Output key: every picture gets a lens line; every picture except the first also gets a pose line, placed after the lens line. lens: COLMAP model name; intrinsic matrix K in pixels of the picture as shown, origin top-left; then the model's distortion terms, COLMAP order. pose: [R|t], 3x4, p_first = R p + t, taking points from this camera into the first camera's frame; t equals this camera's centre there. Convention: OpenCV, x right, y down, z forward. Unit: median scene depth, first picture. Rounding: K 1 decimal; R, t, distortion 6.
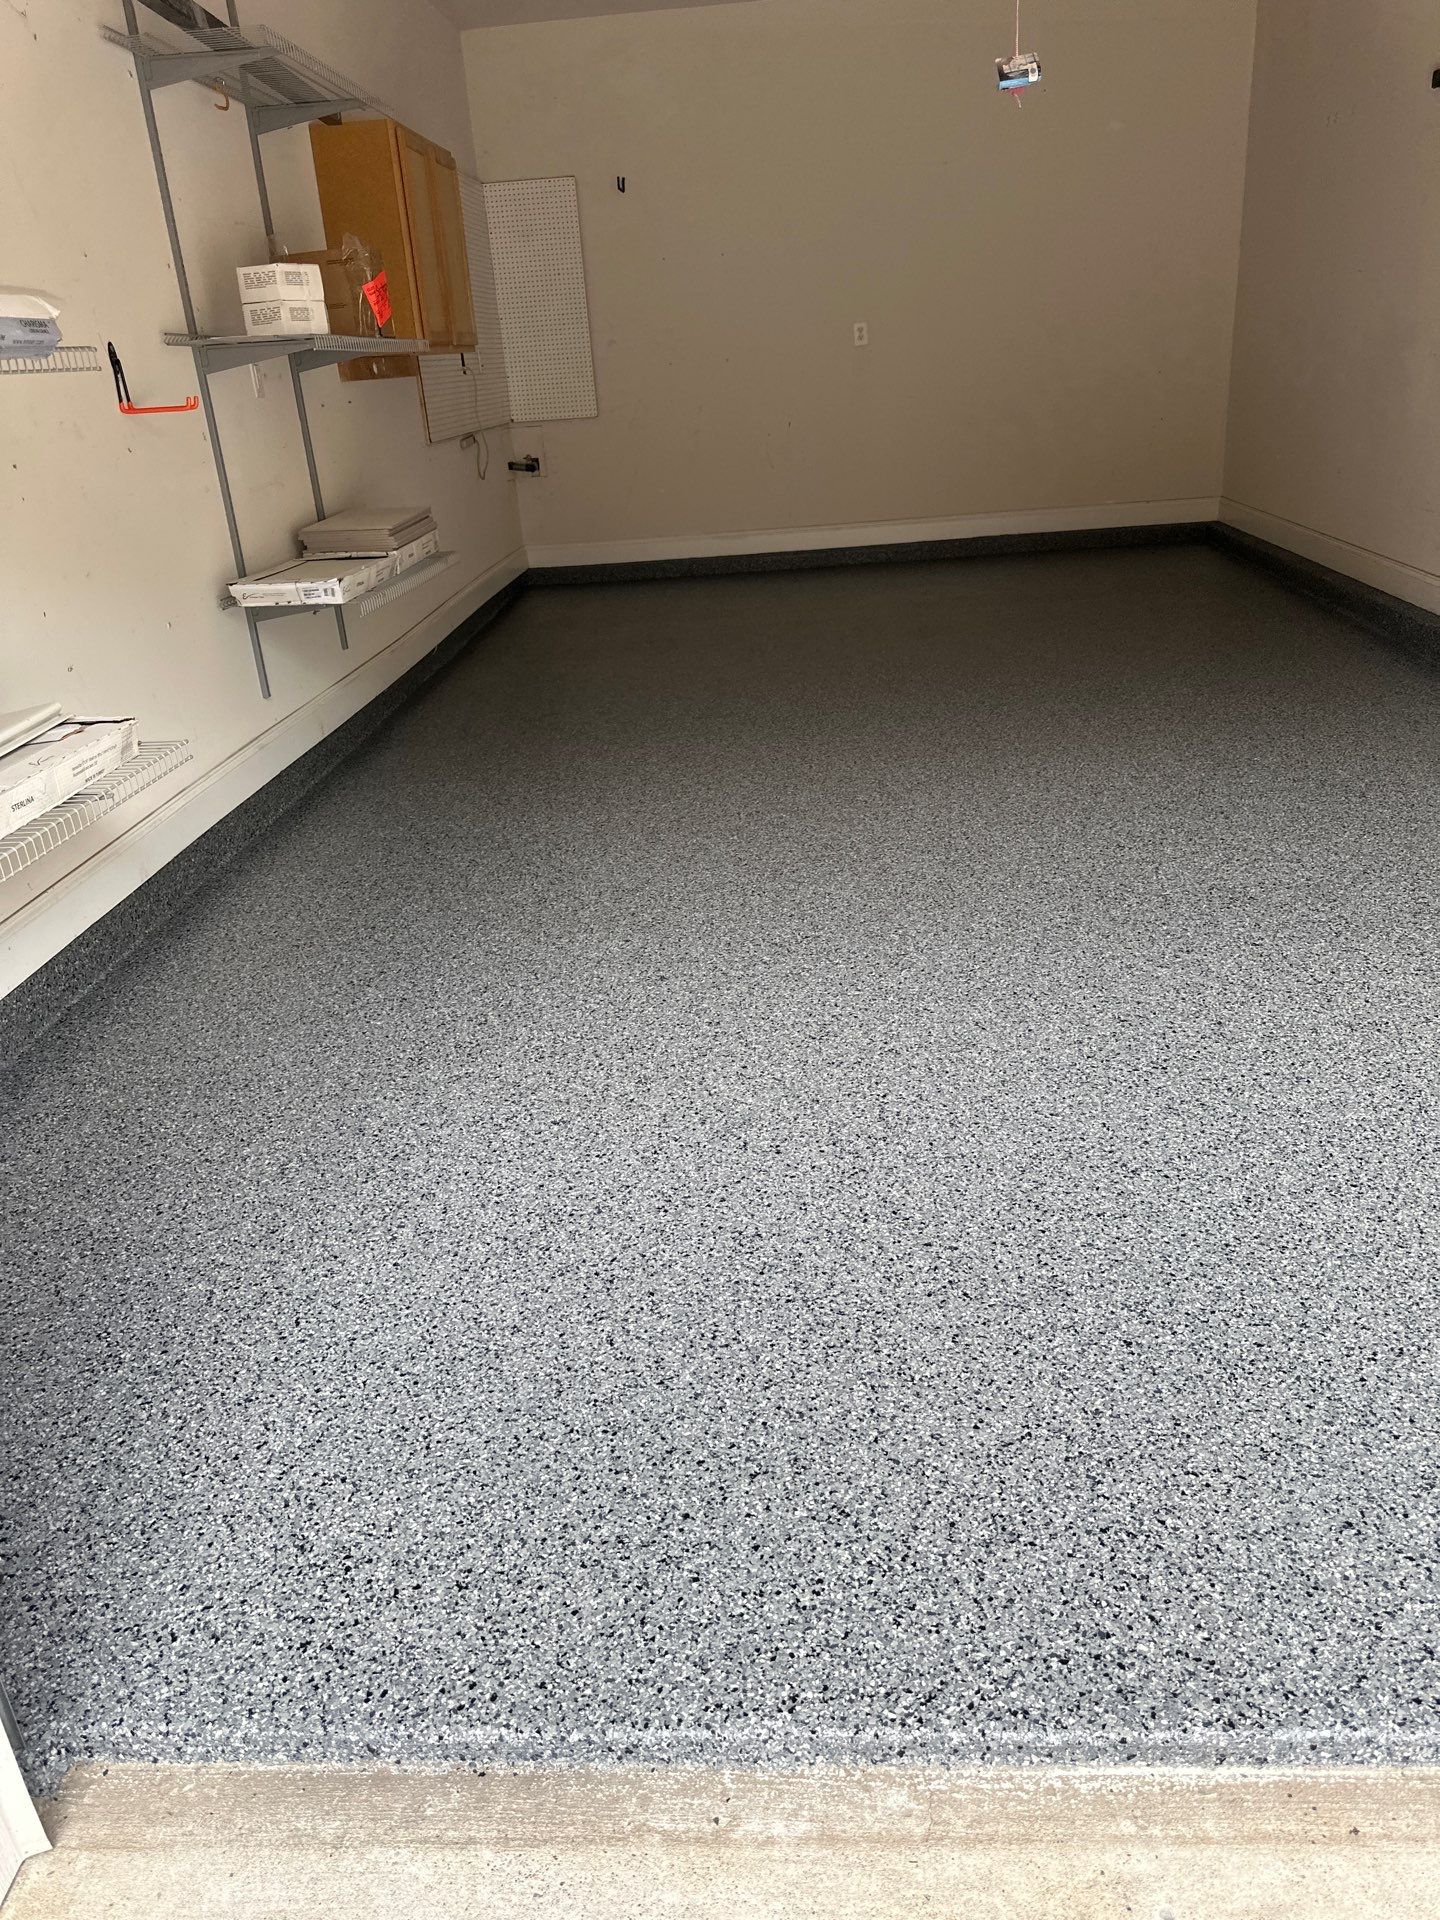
lens RADIAL K [[1384.1, 0, 720.0], [0, 1384.1, 960.0], [0, 0, 1]] dist [0.200948, -0.464977]
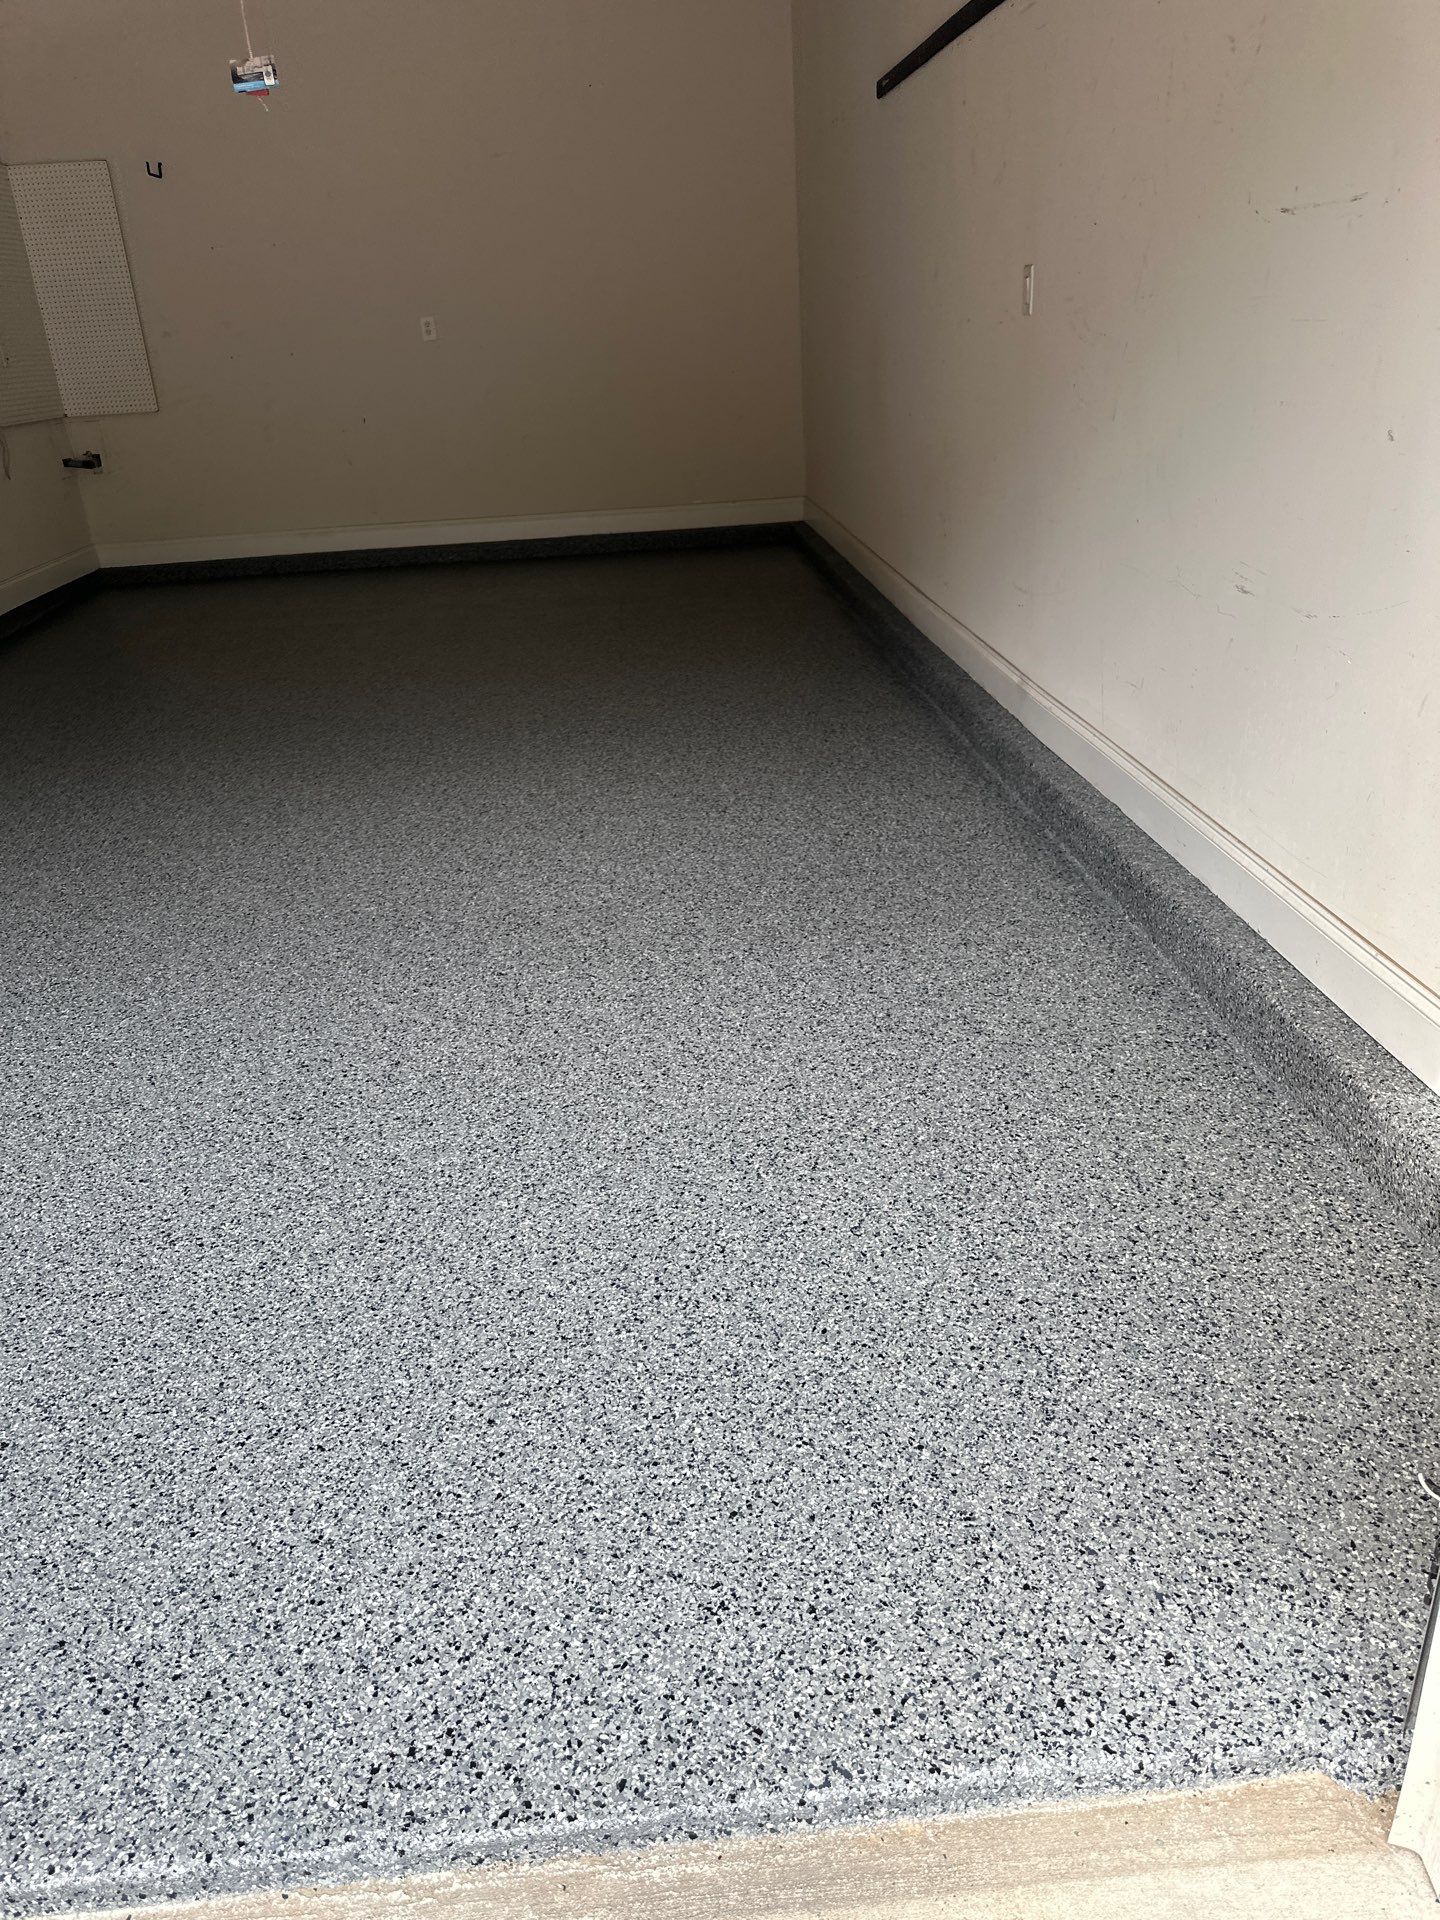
lens RADIAL K [[1391.8, 0, 720.0], [0, 1391.8, 960.0], [0, 0, 1]] dist [0.179808, -0.391909]
pose [[0.989613, -0.044683, 0.136639, 0.284397], [0.043656, 0.998991, 0.010507, -0.017589], [-0.136971, -0.004433, 0.990565, 0.001563]]
